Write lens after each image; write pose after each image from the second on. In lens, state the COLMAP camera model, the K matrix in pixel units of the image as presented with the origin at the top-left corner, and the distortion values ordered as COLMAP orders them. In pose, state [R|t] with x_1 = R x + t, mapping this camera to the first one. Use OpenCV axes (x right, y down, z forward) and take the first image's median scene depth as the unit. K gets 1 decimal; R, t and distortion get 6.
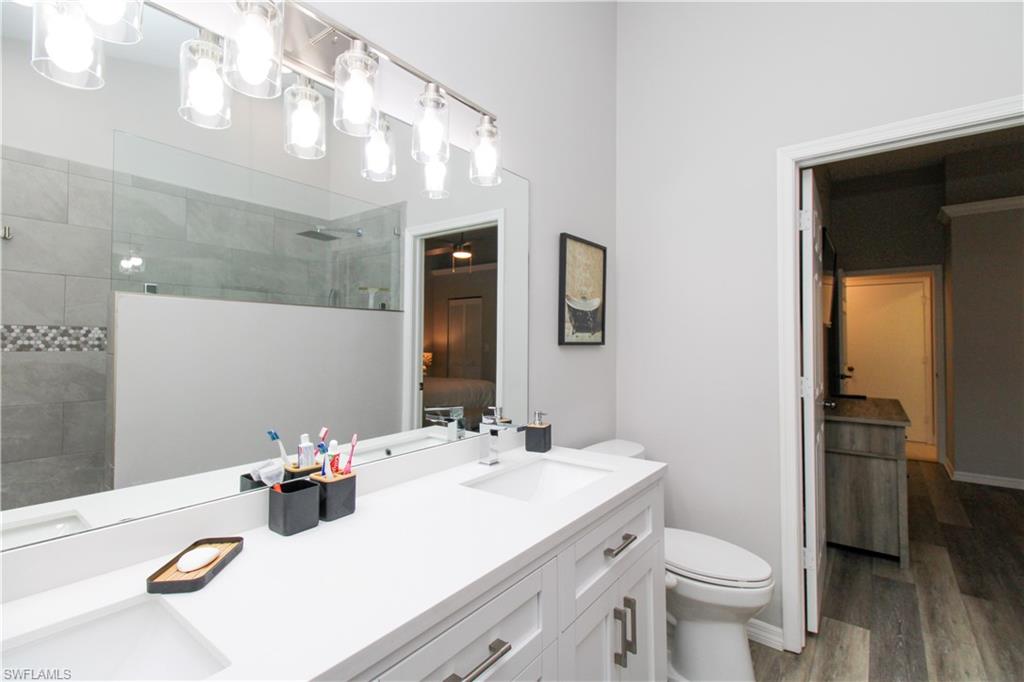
lens RADIAL K [[469.3, 0, 517.5], [0, 469.3, 329.8], [0, 0, 1]] dist [0.001693, 0.000085]
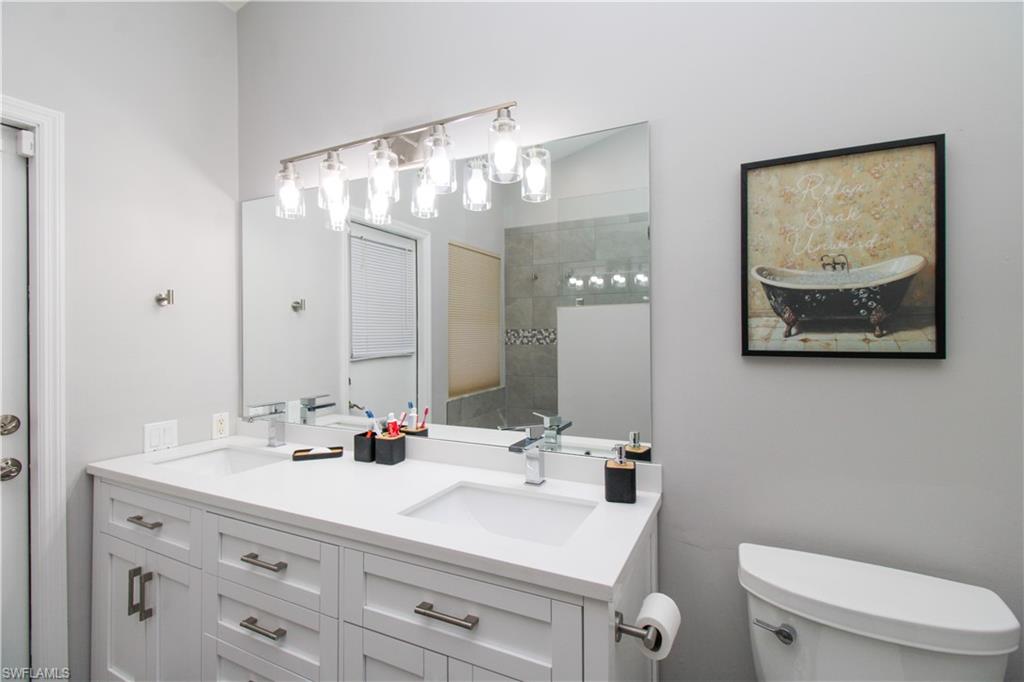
lens RADIAL K [[469.3, 0, 517.5], [0, 469.3, 329.8], [0, 0, 1]] dist [0.001693, 0.000085]
pose [[0.185507, -0.008006, -0.982610, 0.600406], [0.034194, 0.999414, -0.001688, -0.008068], [0.982048, -0.033286, 0.185672, 0.582342]]
